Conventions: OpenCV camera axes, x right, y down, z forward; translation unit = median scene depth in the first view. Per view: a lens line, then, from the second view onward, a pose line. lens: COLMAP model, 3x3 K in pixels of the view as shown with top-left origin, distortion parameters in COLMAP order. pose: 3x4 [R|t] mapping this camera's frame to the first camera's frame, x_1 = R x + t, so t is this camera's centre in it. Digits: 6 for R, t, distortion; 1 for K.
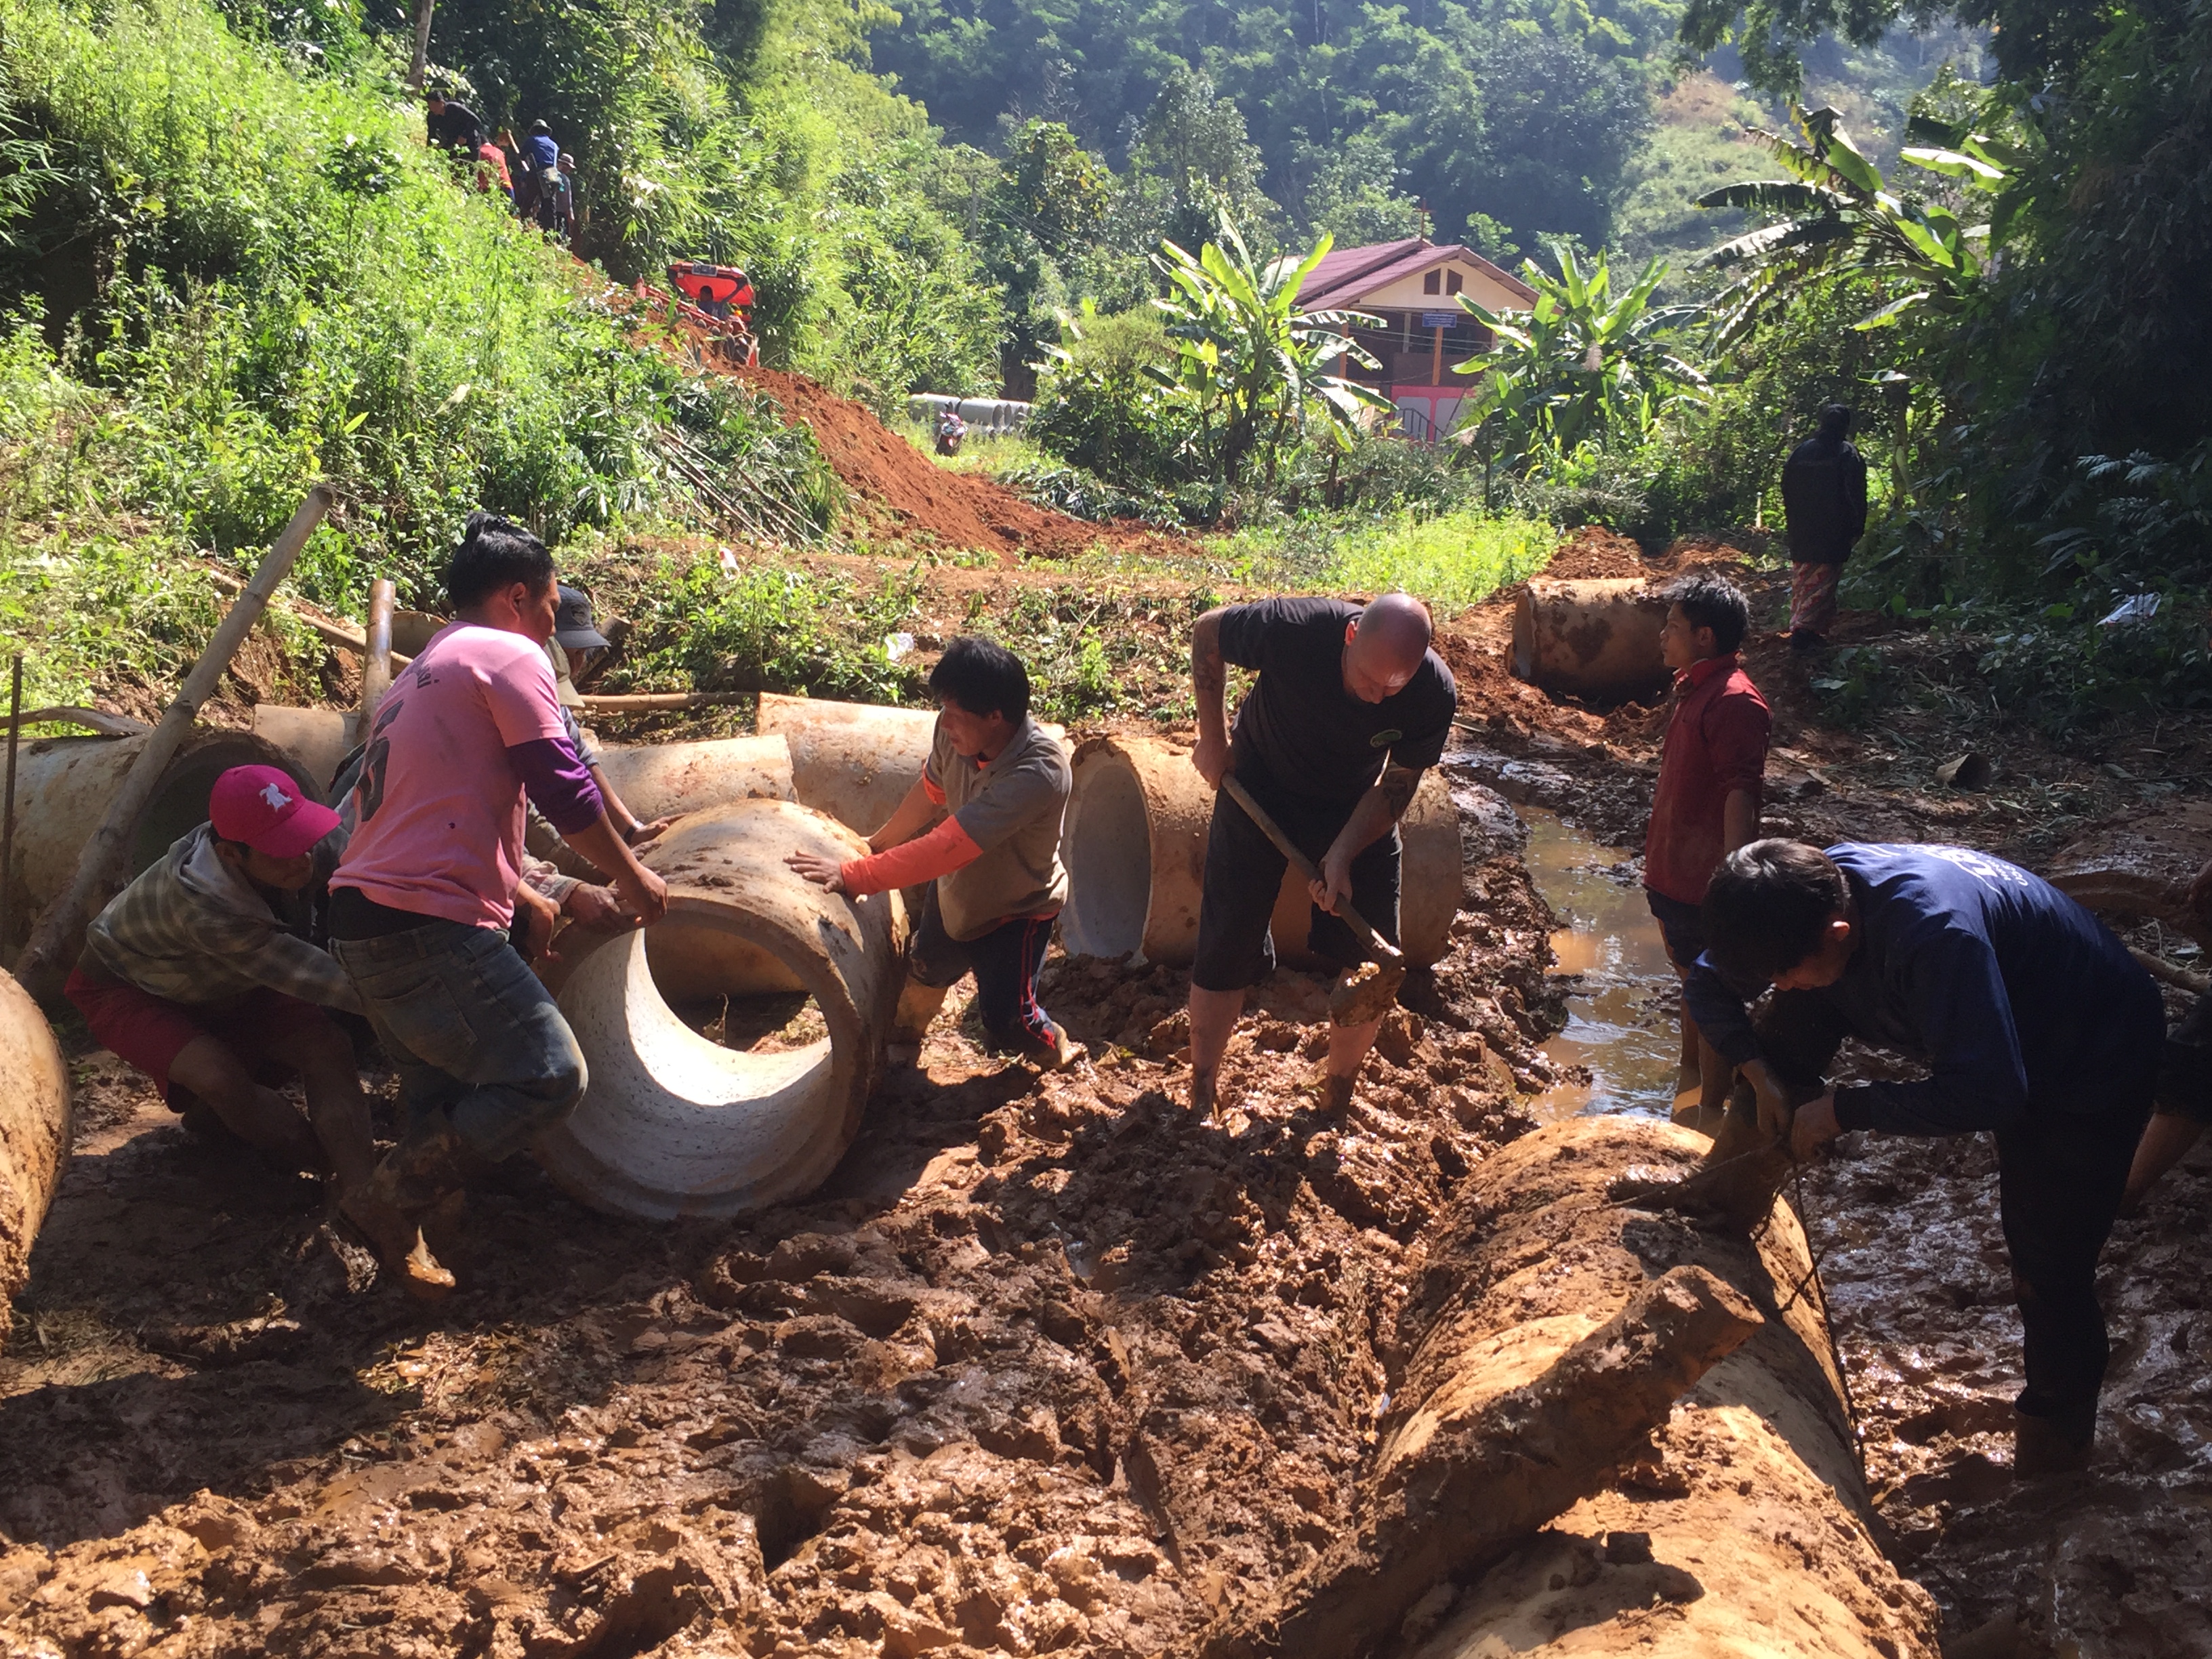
lens RADIAL K [[2254.1, 0, 1111.7], [0, 2254.1, 843.5], [0, 0, 1]] dist [0.058684, 0.000000]
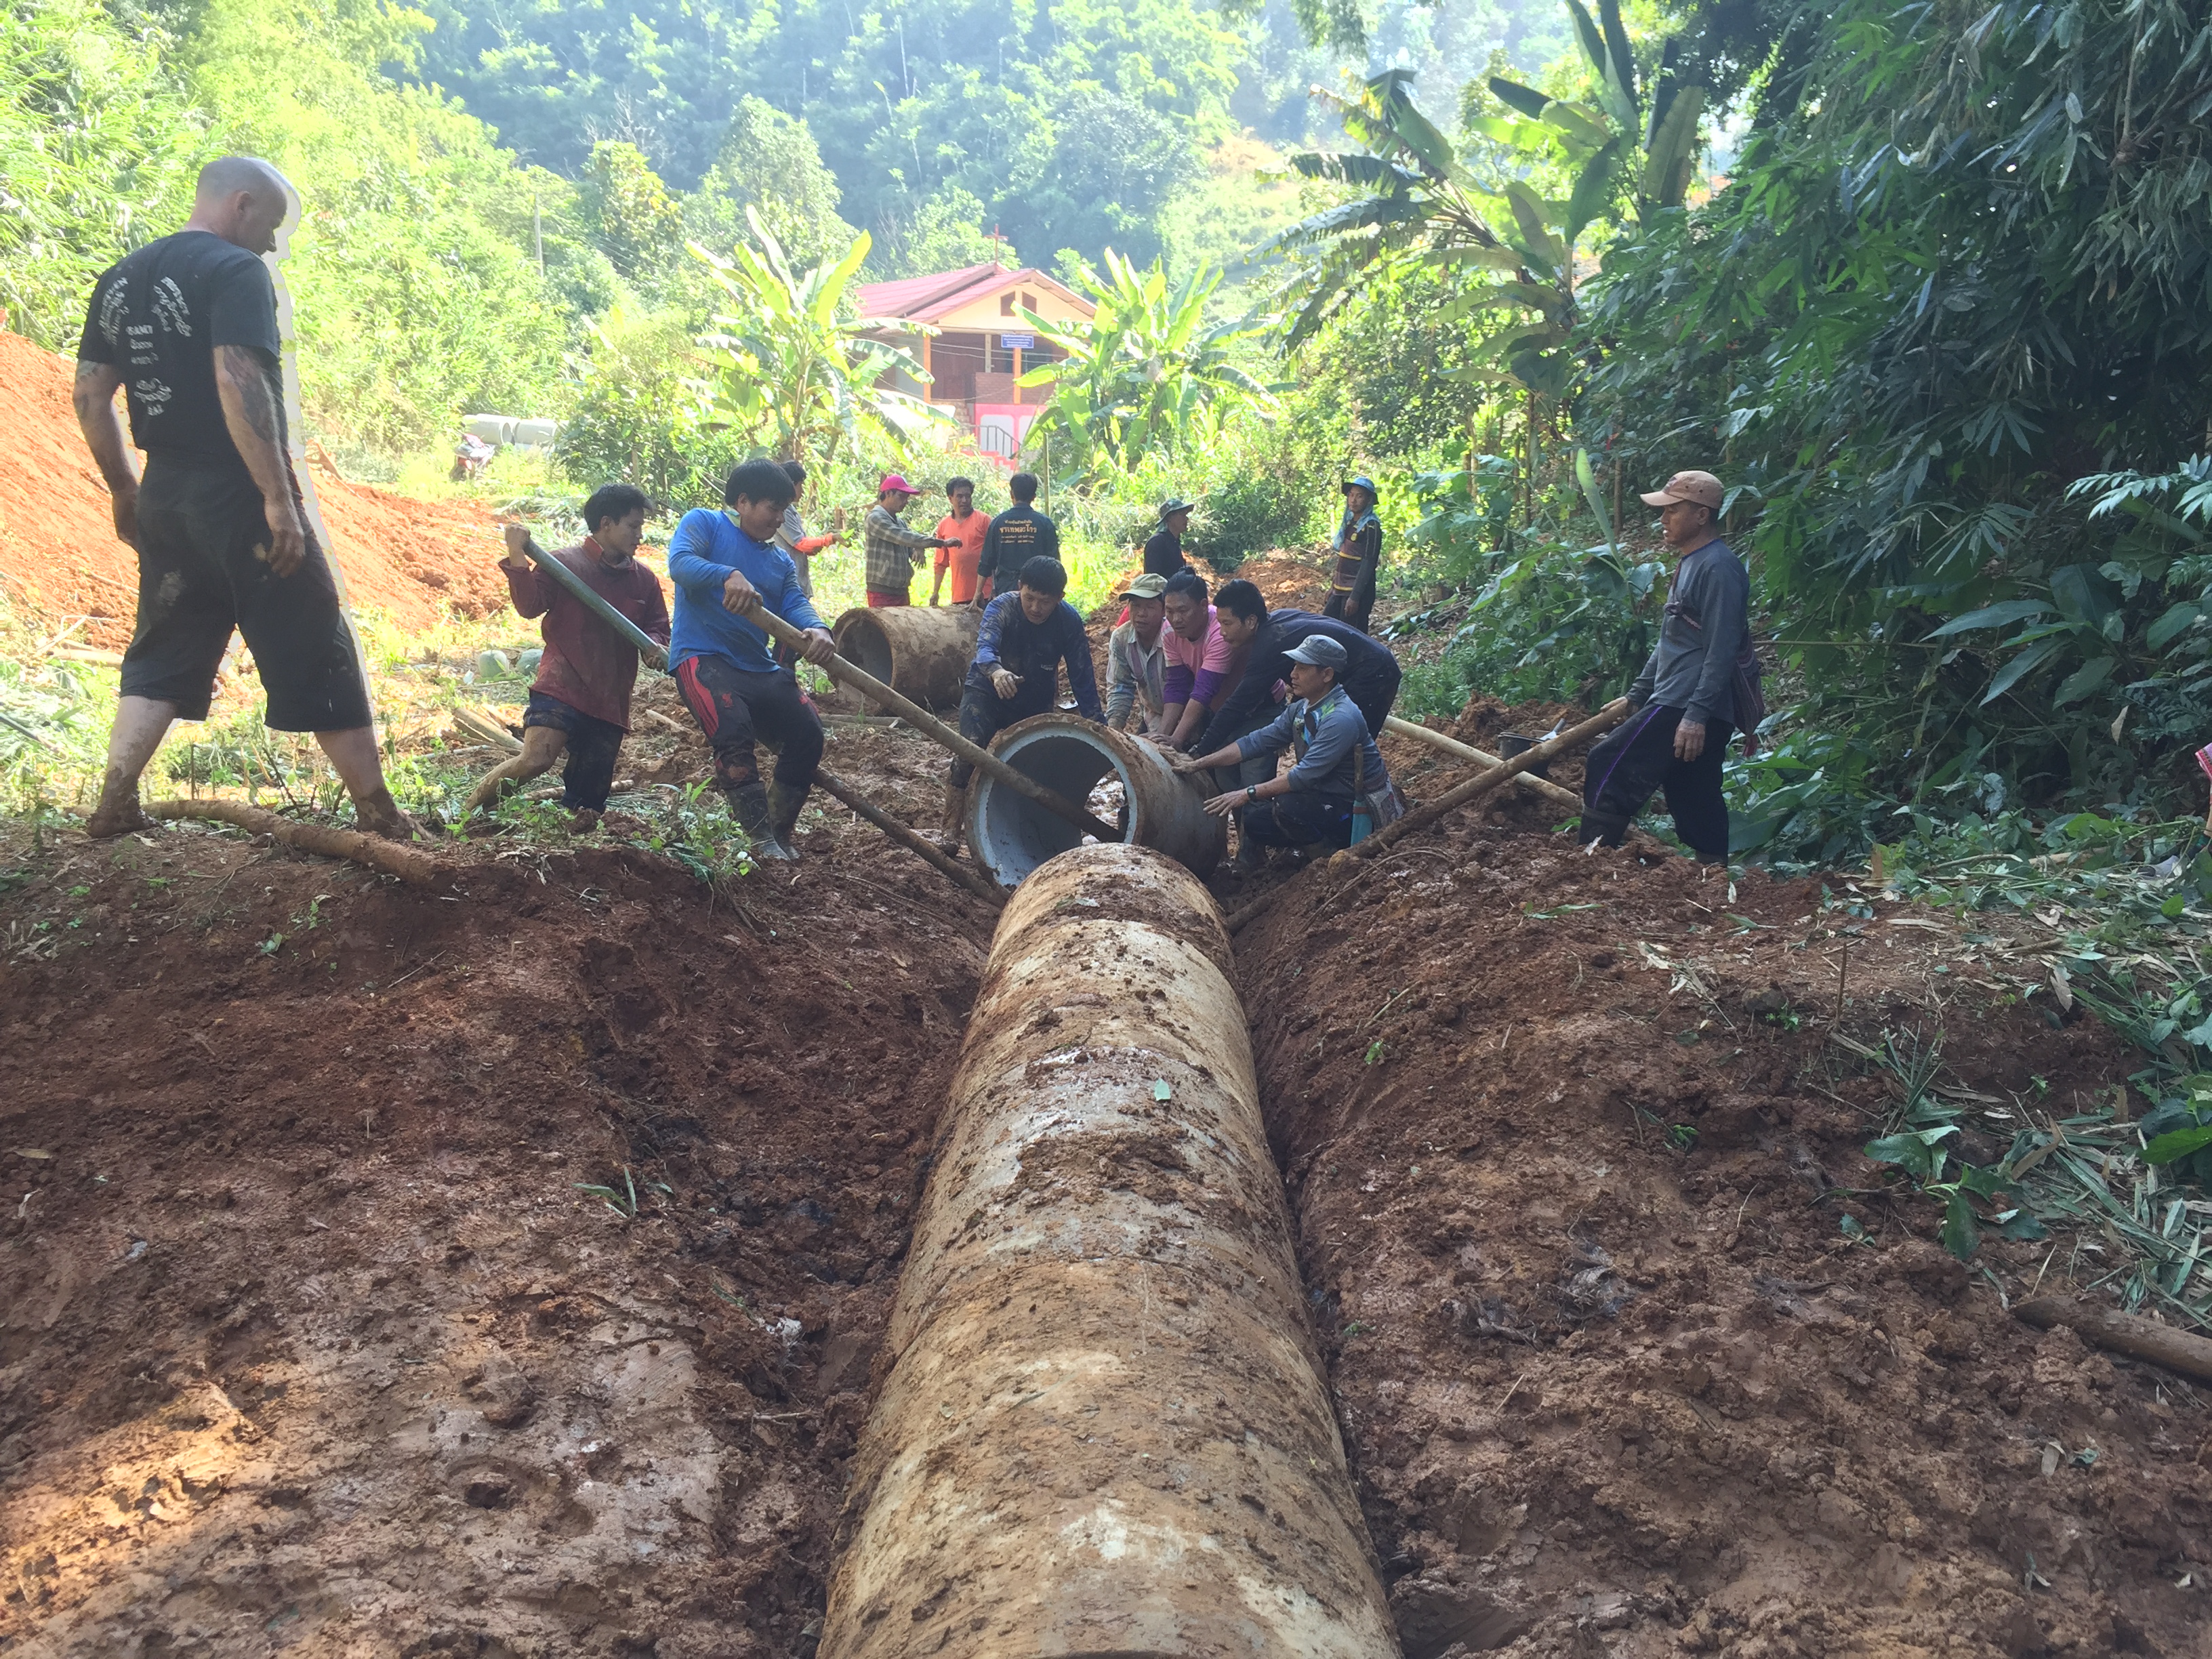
lens RADIAL K [[1924.0, 0, 1109.6], [0, 1924.0, 817.0], [0, 0, 1]] dist [0.098766, -0.128291]
pose [[0.984636, -0.051220, 0.166937, 0.033220], [0.050005, 0.998683, 0.011475, -0.024095], [-0.167305, -0.002951, 0.985901, 0.137327]]
